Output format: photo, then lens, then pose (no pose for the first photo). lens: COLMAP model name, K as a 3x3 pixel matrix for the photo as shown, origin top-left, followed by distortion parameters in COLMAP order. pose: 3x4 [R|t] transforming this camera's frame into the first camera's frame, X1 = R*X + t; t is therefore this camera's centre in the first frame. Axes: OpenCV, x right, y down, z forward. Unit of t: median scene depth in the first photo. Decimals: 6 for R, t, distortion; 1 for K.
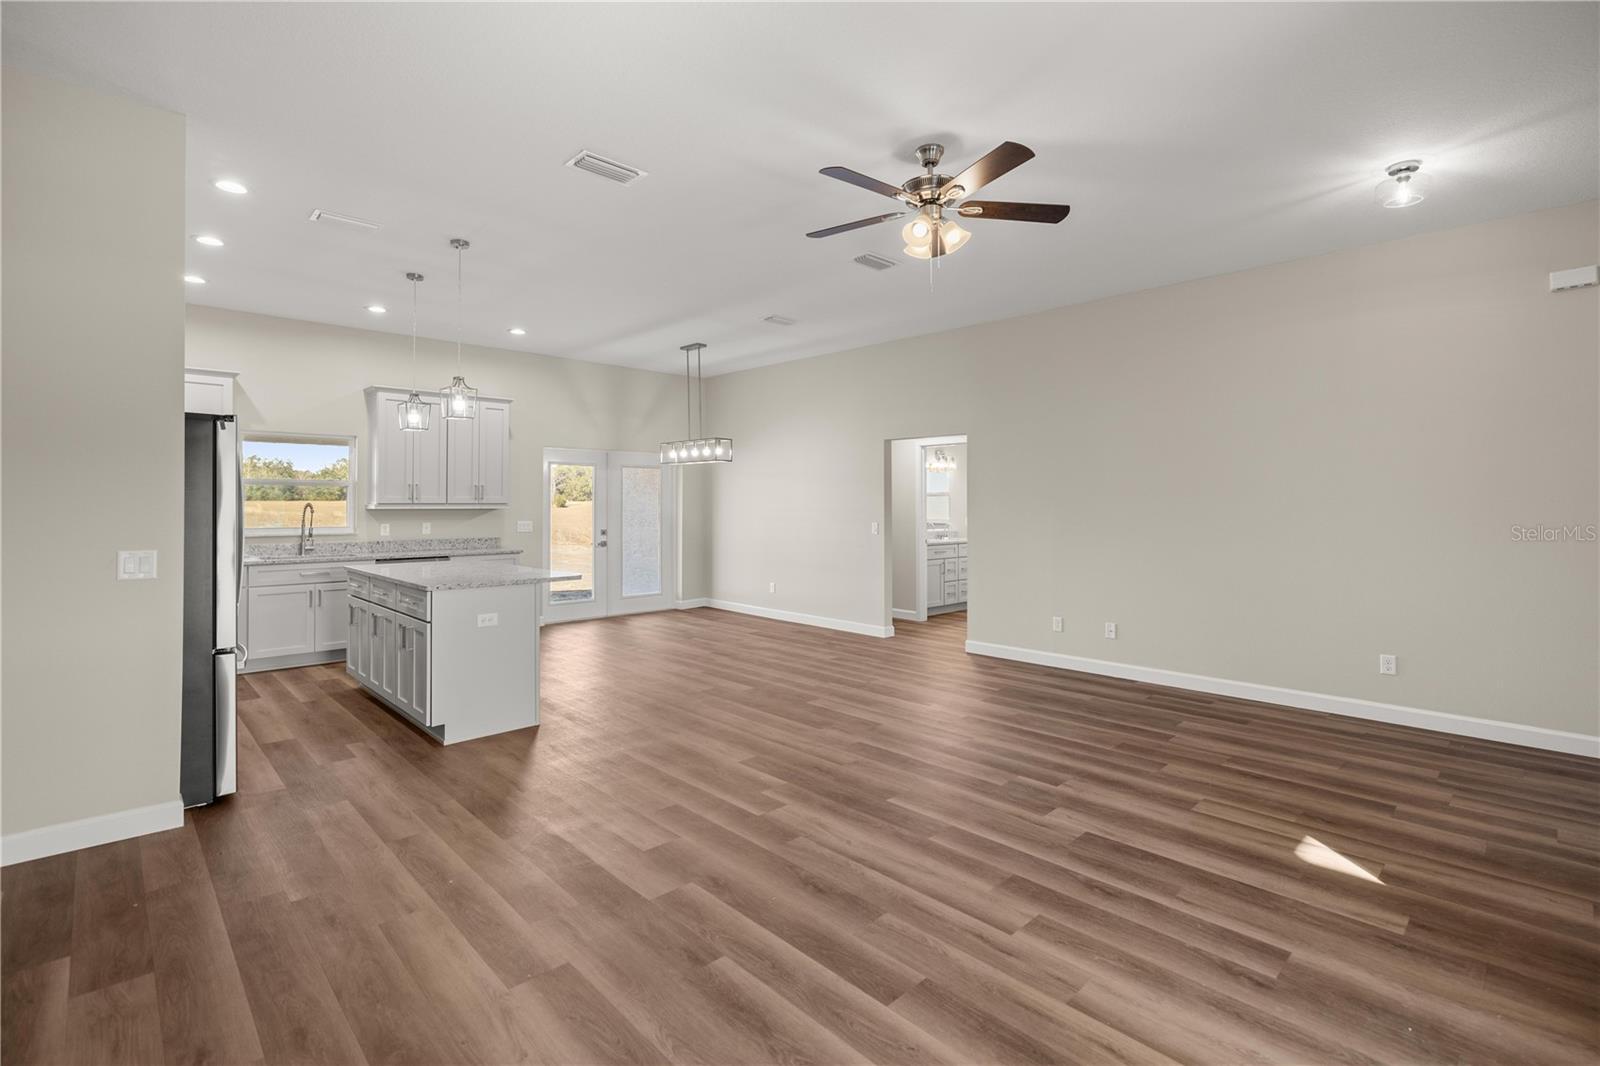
lens RADIAL K [[721.3, 0, 798.8], [0, 721.3, 499.4], [0, 0, 1]] dist [-0.007401, 0.000918]
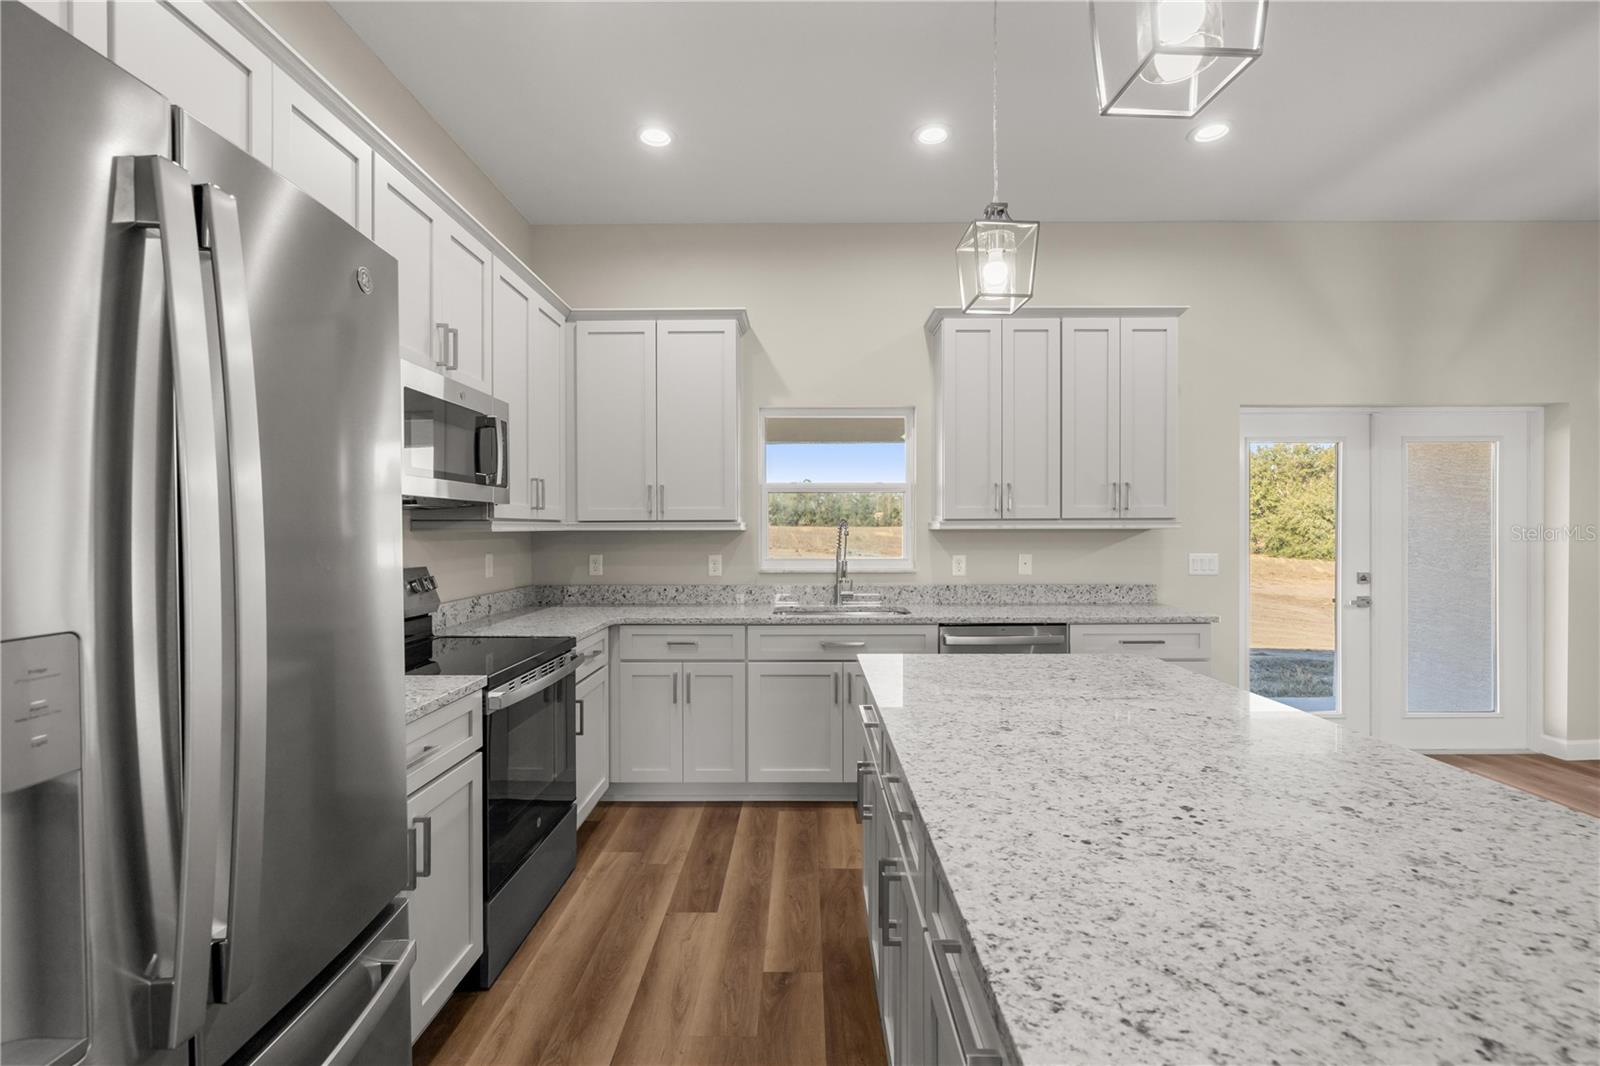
lens RADIAL K [[721.3, 0, 816.0], [0, 721.3, 528.0], [0, 0, 1]] dist [-0.007401, 0.000918]
pose [[0.724759, -0.002942, -0.688996, -0.548485], [0.007047, 0.999970, 0.003142, 0.020434], [0.688966, -0.007133, 0.724758, 1.061594]]
